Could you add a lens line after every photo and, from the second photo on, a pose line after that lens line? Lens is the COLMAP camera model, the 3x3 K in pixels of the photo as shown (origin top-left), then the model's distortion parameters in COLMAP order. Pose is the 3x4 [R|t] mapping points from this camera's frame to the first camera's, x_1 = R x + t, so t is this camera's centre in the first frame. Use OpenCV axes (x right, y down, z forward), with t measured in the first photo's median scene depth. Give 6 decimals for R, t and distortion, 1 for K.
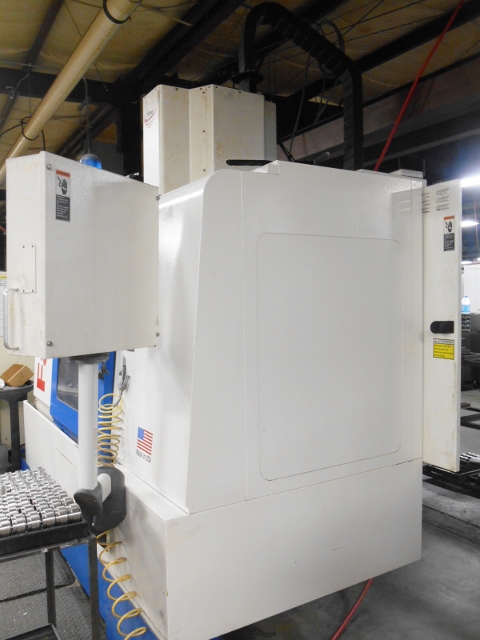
lens RADIAL K [[555.7, 0, 240.0], [0, 555.7, 320.0], [0, 0, 1]] dist [-0.030916, 0.005576]
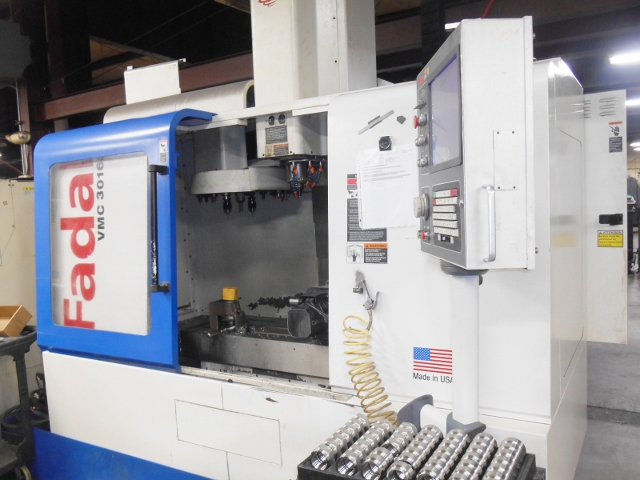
lens RADIAL K [[555.7, 0, 320.0], [0, 555.7, 240.0], [0, 0, 1]] dist [-0.030916, 0.005576]
pose [[0.879141, -0.060841, 0.472662, -0.703568], [0.054206, 0.998147, 0.027659, -0.008953], [-0.473469, 0.001305, 0.880810, 0.289495]]
